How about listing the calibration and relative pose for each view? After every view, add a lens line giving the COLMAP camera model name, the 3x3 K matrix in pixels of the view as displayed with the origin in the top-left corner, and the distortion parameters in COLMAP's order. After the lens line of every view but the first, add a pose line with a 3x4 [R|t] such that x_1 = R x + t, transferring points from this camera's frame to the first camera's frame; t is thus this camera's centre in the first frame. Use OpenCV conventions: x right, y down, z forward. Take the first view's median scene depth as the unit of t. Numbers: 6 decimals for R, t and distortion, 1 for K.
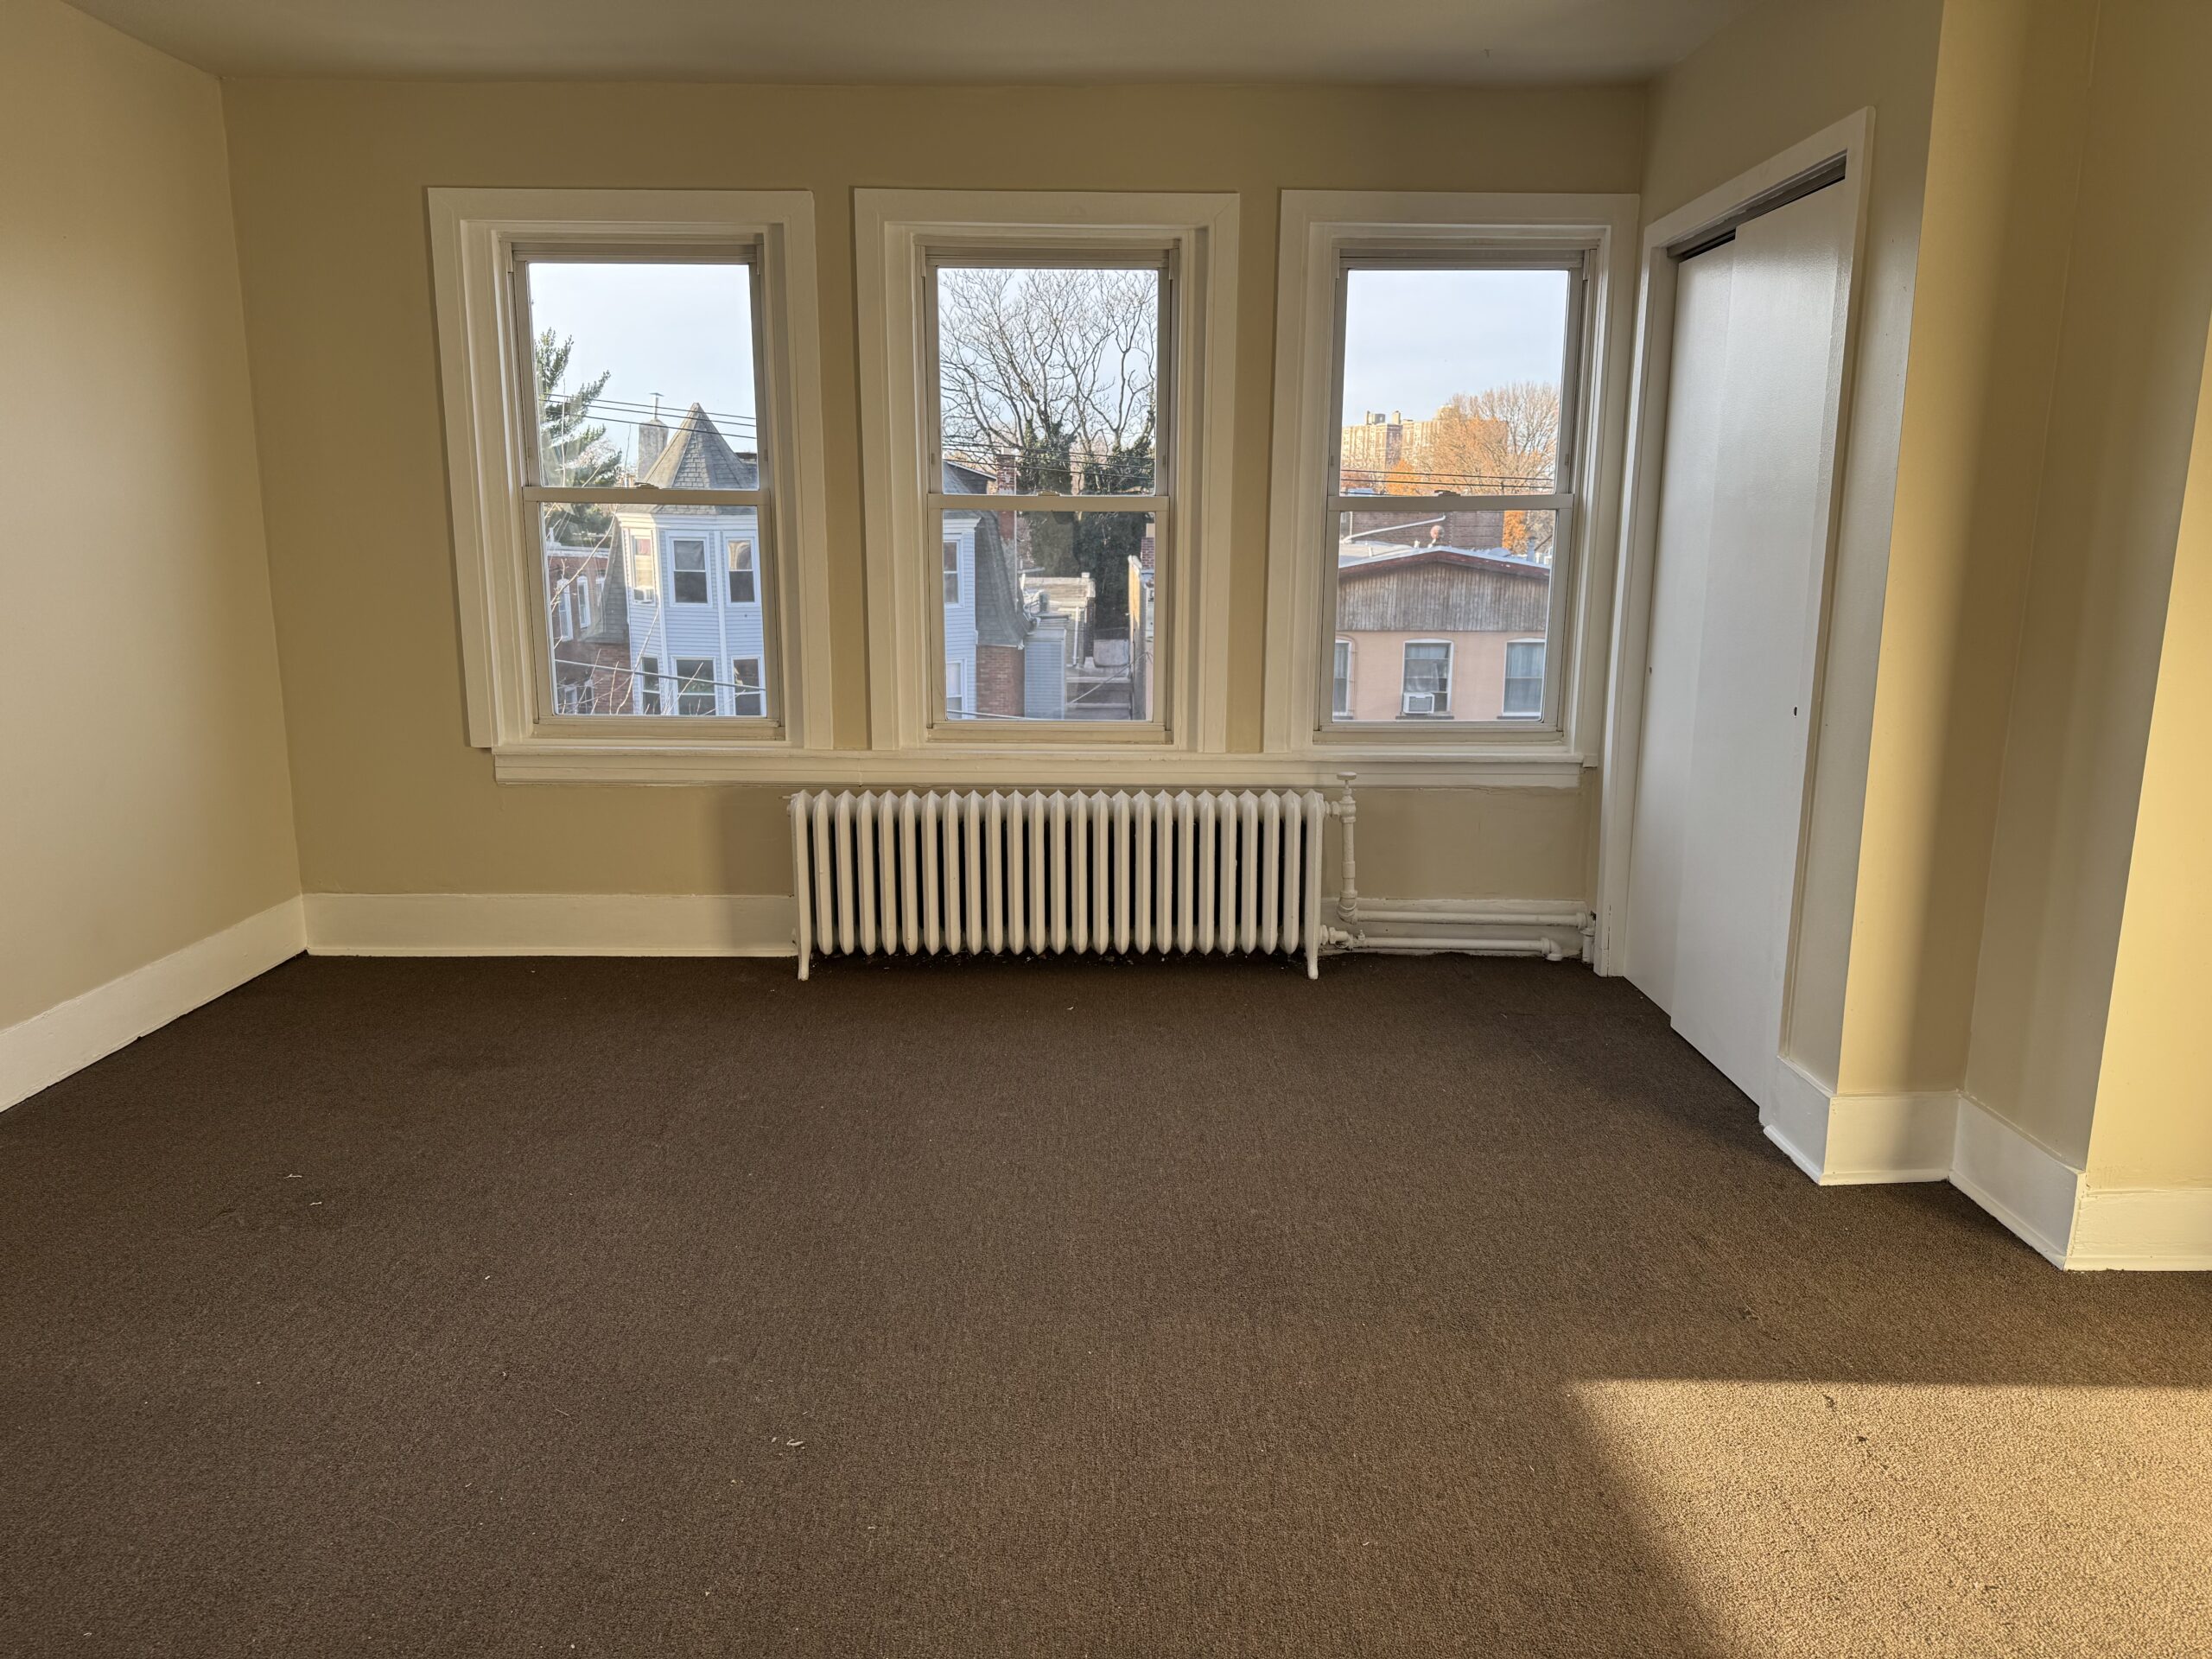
lens RADIAL K [[1554.9, 0, 1104.6], [0, 1554.9, 870.3], [0, 0, 1]] dist [0.056331, -0.064494]
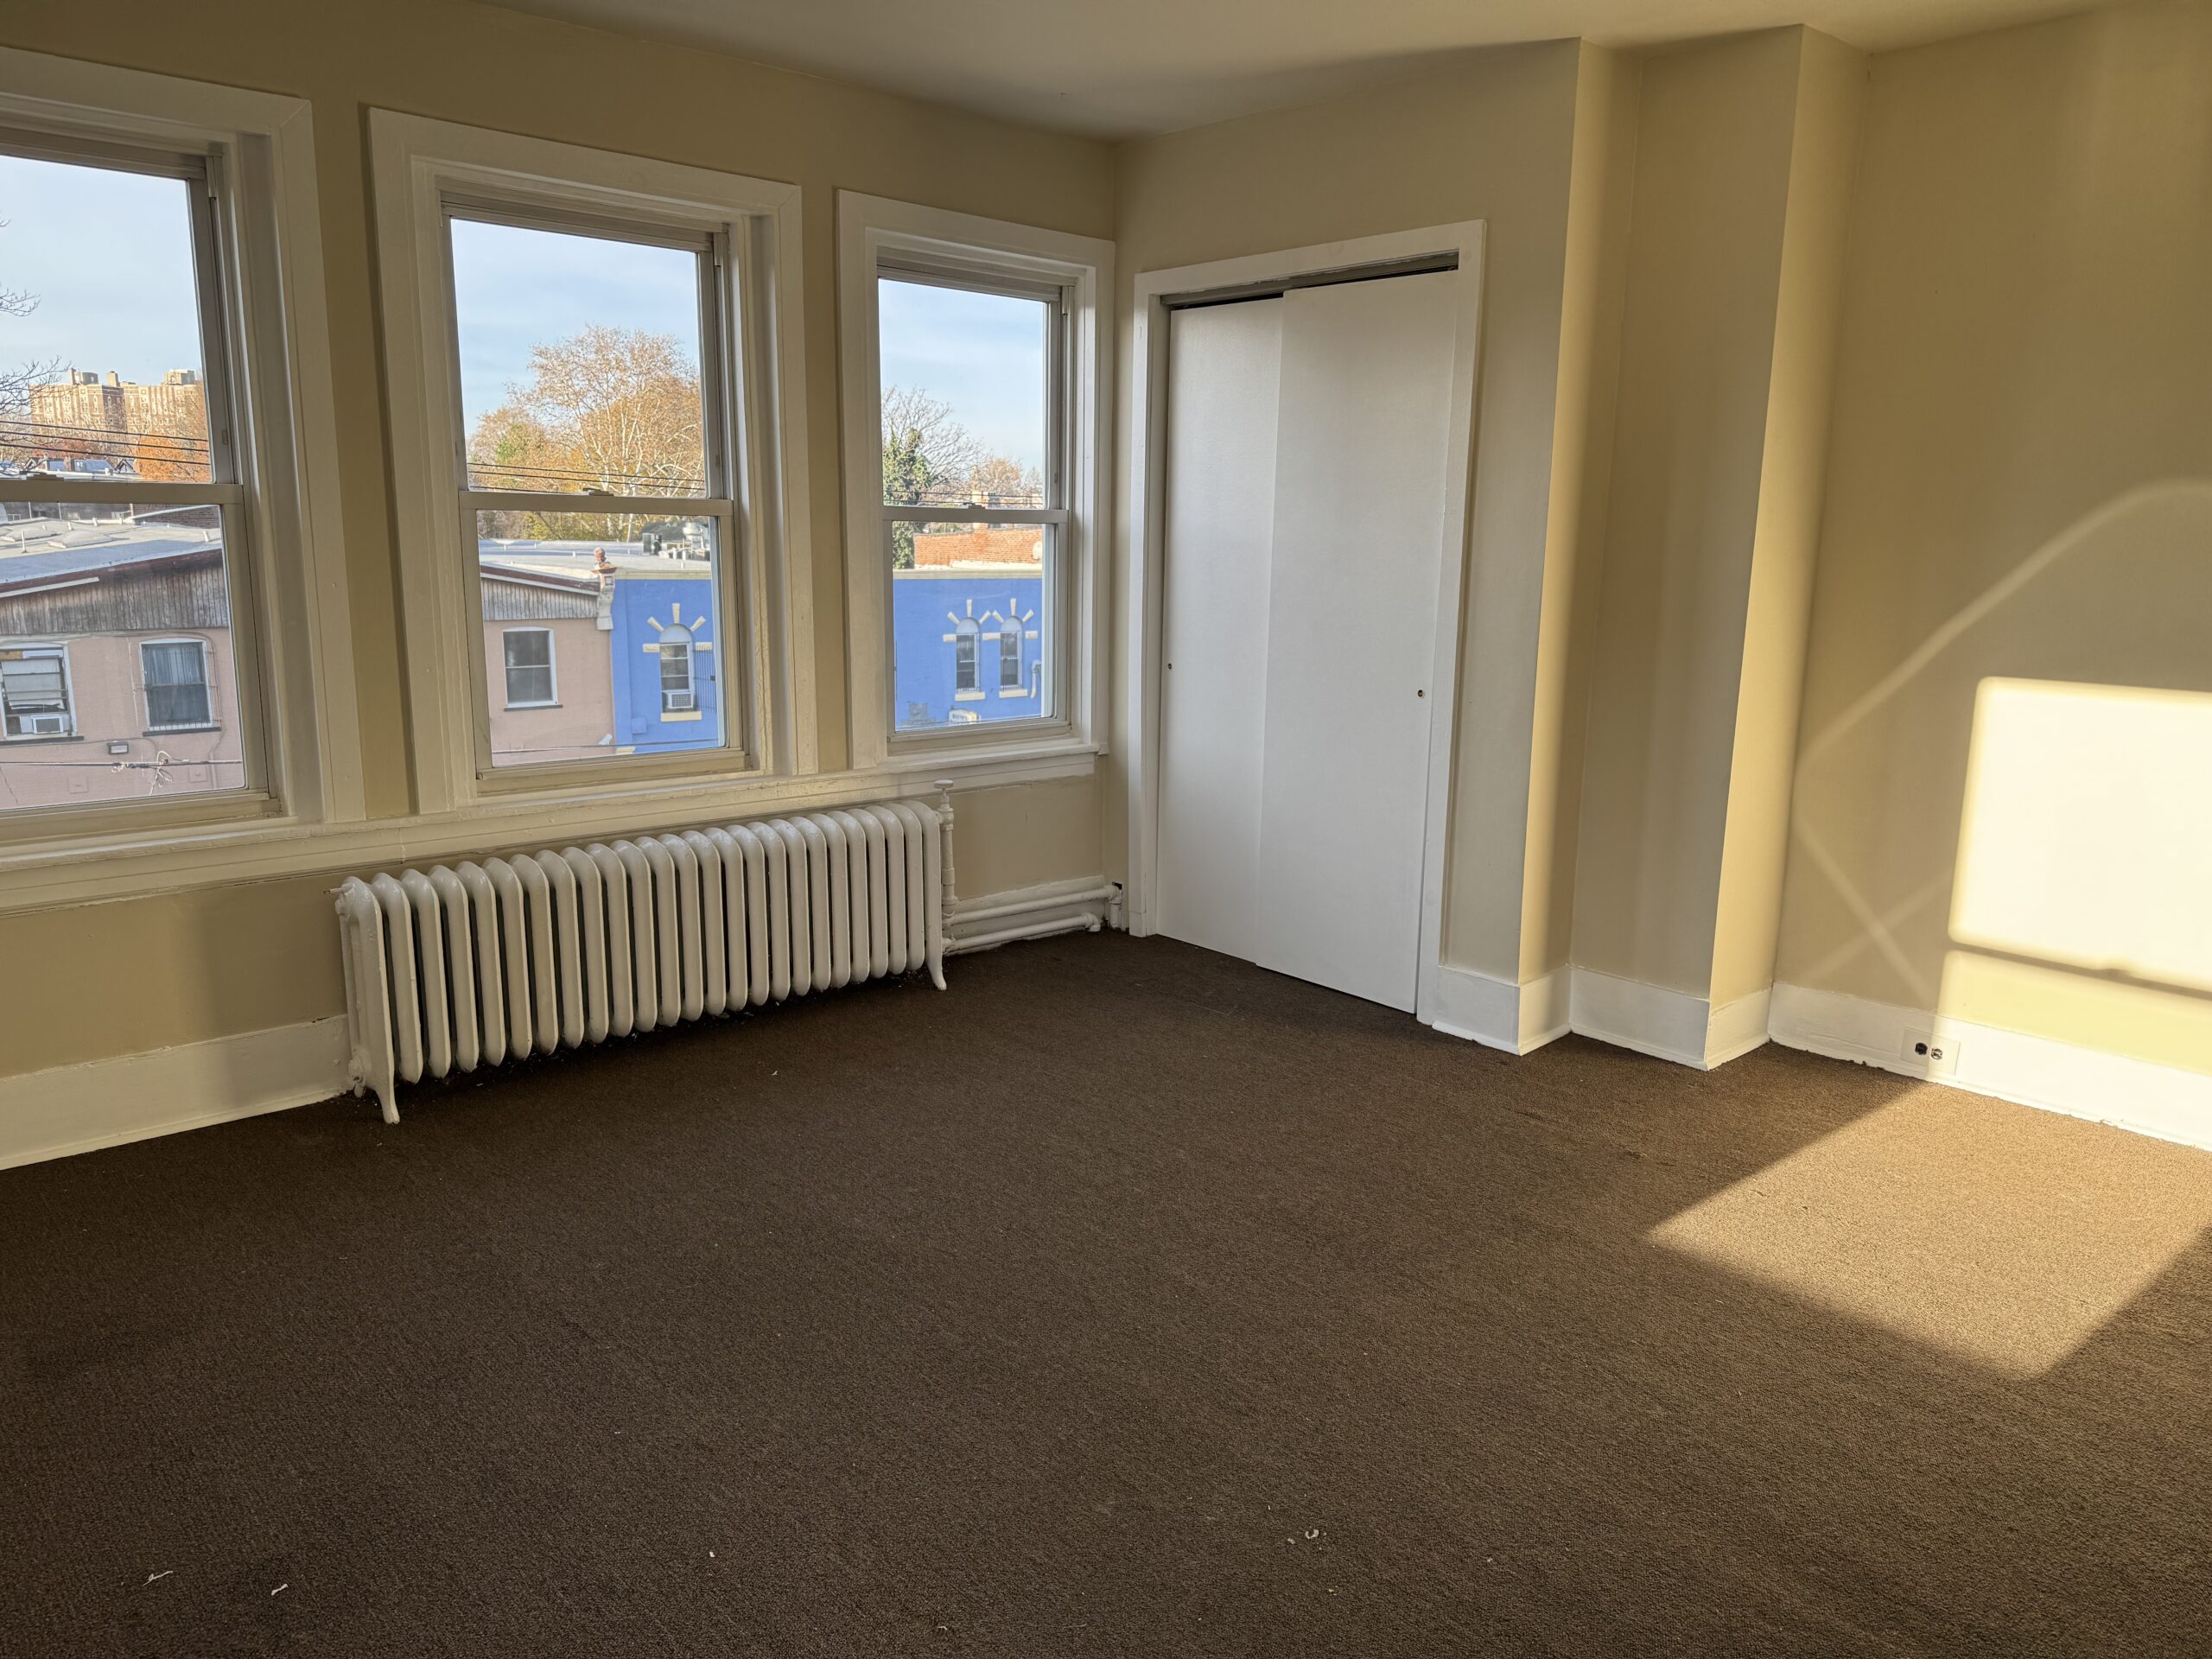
lens RADIAL K [[1554.9, 0, 1117.4], [0, 1554.9, 847.3], [0, 0, 1]] dist [0.056331, -0.064494]
pose [[0.737306, -0.132685, 0.662401, -0.424196], [0.135420, 0.989649, 0.047503, -0.051726], [-0.661847, 0.054678, 0.747642, 0.173850]]
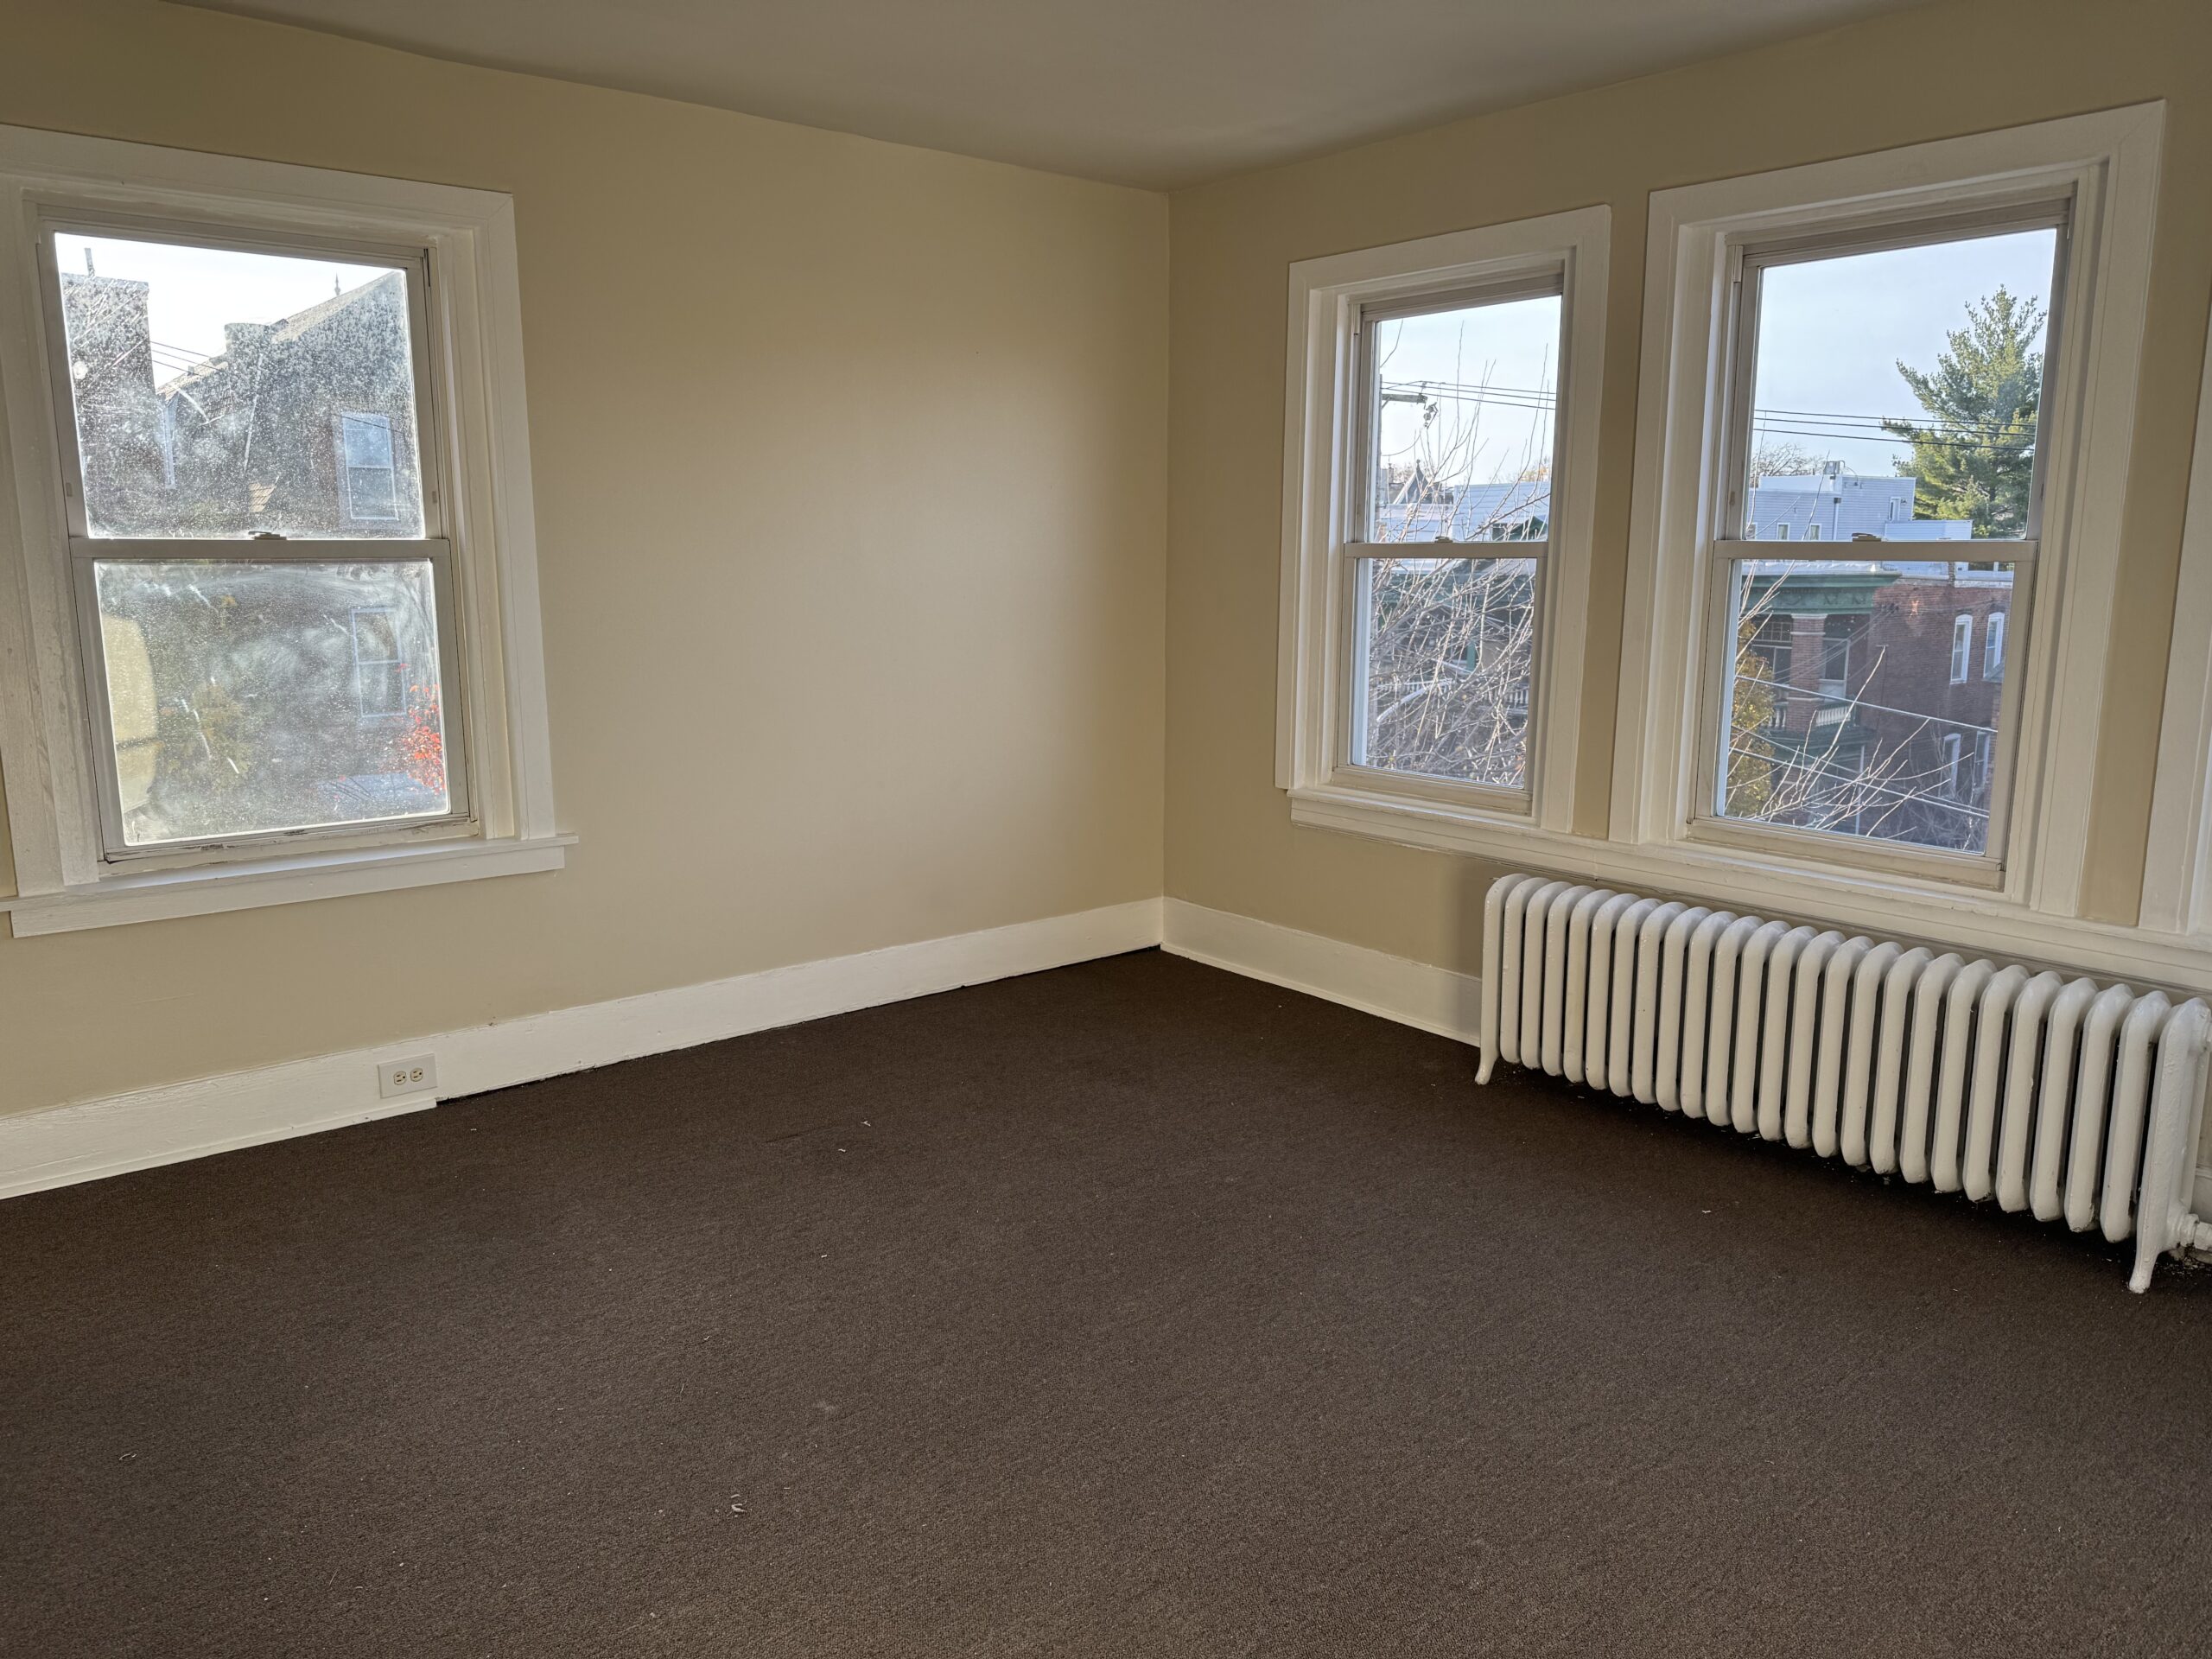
lens RADIAL K [[1554.9, 0, 1117.0], [0, 1554.9, 843.3], [0, 0, 1]] dist [0.056331, -0.064494]
pose [[0.640793, 0.141482, -0.754565, 0.327926], [-0.168134, 0.984874, 0.041882, -0.067285], [0.749077, 0.100031, 0.654888, 0.240040]]
